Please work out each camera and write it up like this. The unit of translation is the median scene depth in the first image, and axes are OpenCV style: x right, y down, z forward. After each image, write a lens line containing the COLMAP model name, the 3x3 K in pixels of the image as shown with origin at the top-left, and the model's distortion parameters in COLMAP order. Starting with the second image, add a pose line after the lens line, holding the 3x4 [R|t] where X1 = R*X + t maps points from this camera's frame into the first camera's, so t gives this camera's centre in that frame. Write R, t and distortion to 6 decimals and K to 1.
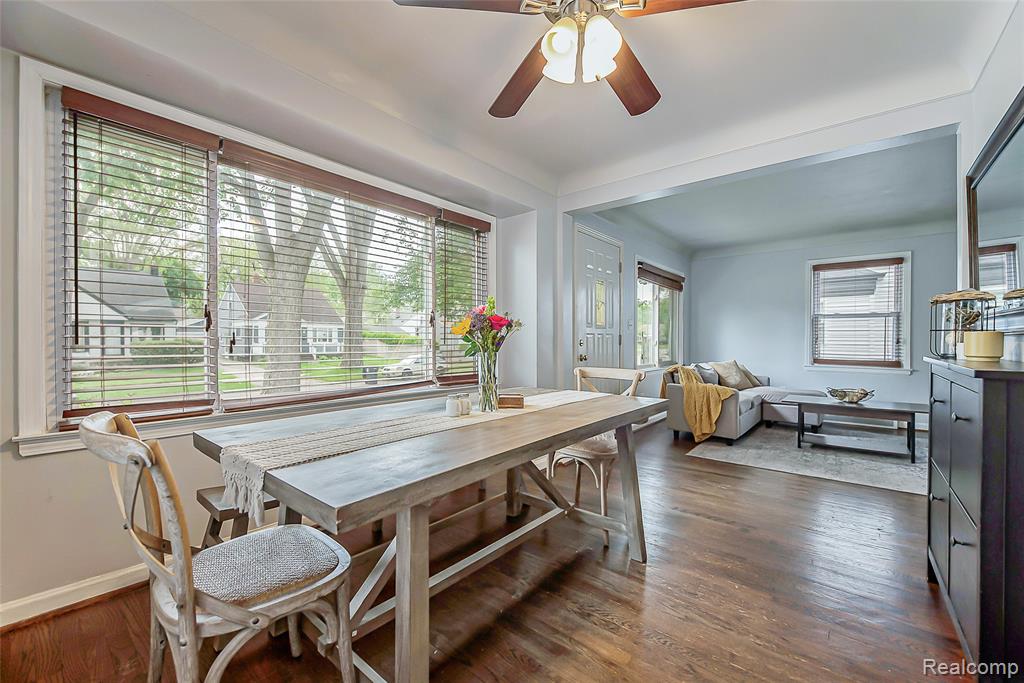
lens RADIAL K [[426.1, 0, 515.8], [0, 426.1, 342.0], [0, 0, 1]] dist [0.000435, -0.000862]
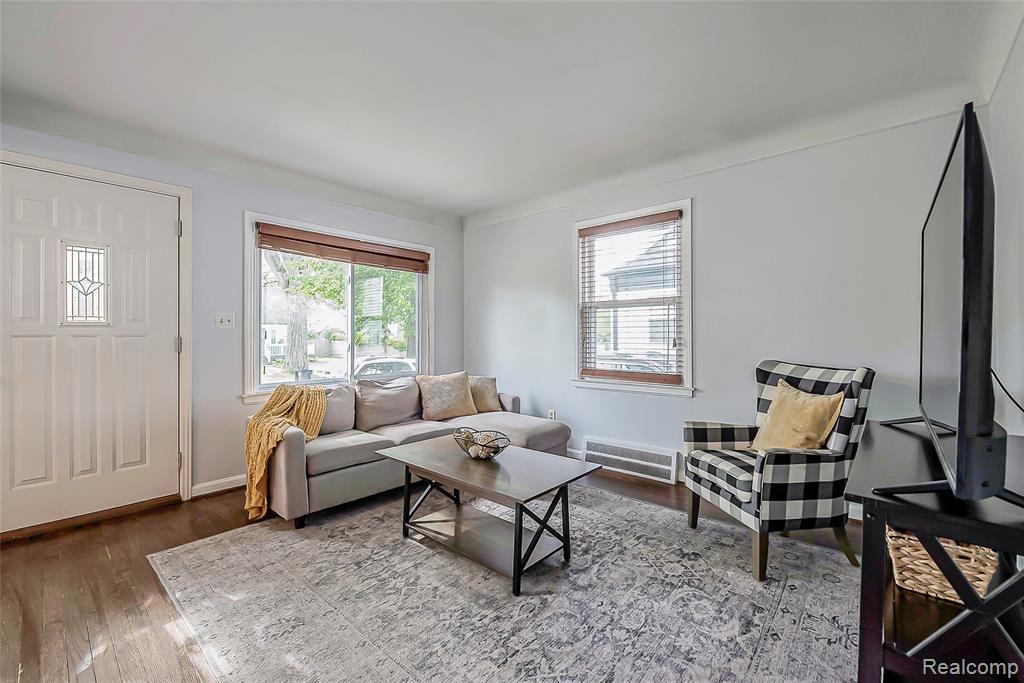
lens RADIAL K [[426.1, 0, 517.0], [0, 426.1, 336.8], [0, 0, 1]] dist [0.000435, -0.000862]
pose [[0.998316, -0.005209, -0.057779, 0.685429], [0.004906, 0.999973, -0.005396, -0.008592], [0.057806, 0.005104, 0.998315, 0.353632]]
